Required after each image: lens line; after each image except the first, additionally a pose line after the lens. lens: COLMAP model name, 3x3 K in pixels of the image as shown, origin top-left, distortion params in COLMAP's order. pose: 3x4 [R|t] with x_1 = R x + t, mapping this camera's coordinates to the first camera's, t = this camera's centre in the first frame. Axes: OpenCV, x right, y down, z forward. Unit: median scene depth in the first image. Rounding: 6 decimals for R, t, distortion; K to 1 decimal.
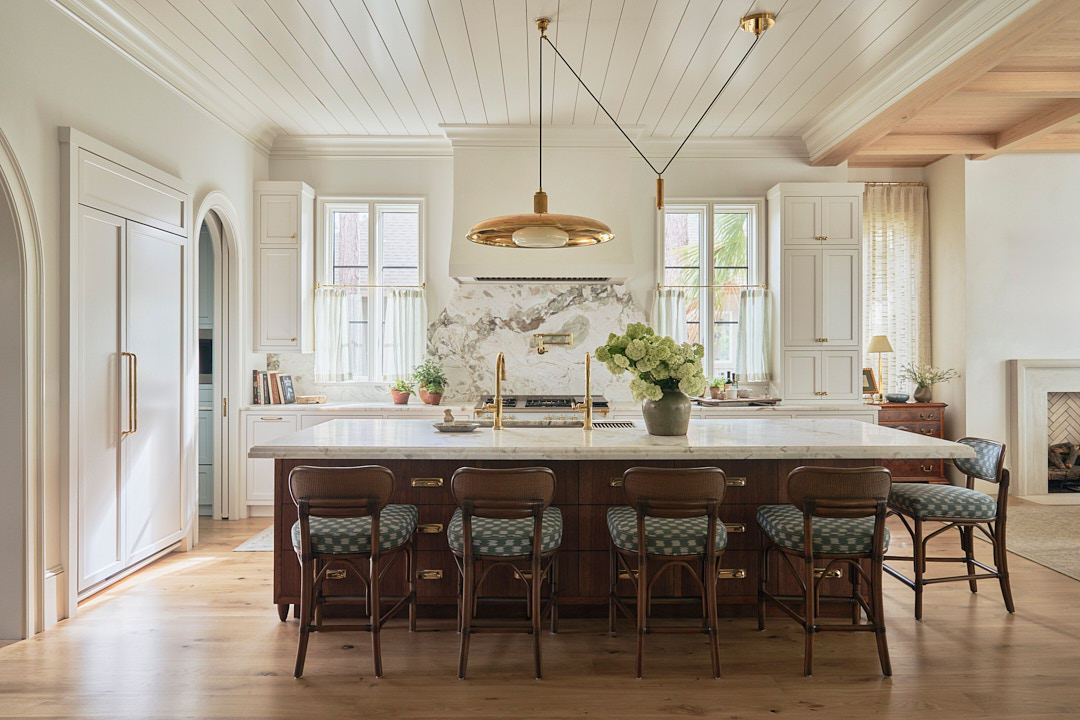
lens RADIAL K [[706.2, 0, 540.0], [0, 706.2, 360.0], [0, 0, 1]] dist [0.003354, 0.000172]
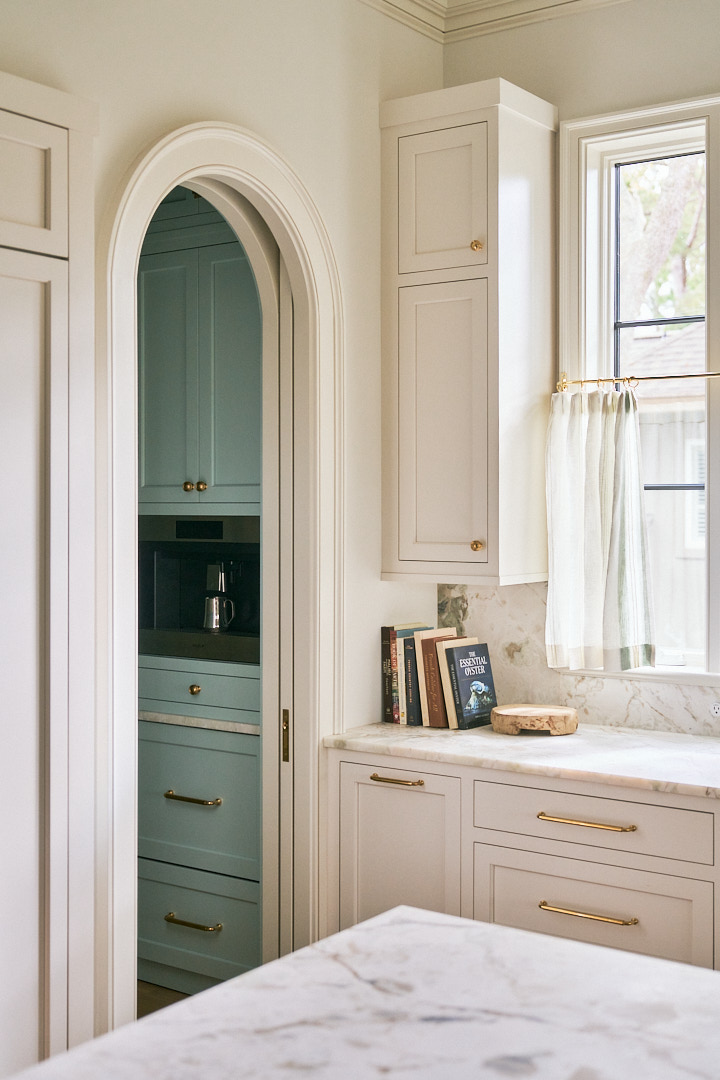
lens RADIAL K [[1326.3, 0, 361.6], [0, 1326.3, 512.4], [0, 0, 1]] dist [-0.018270, -0.015153]
pose [[0.813918, 0.001135, -0.580979, -0.021955], [-0.007000, 0.999945, -0.007854, -0.038239], [0.580937, 0.010459, 0.813881, 0.436516]]
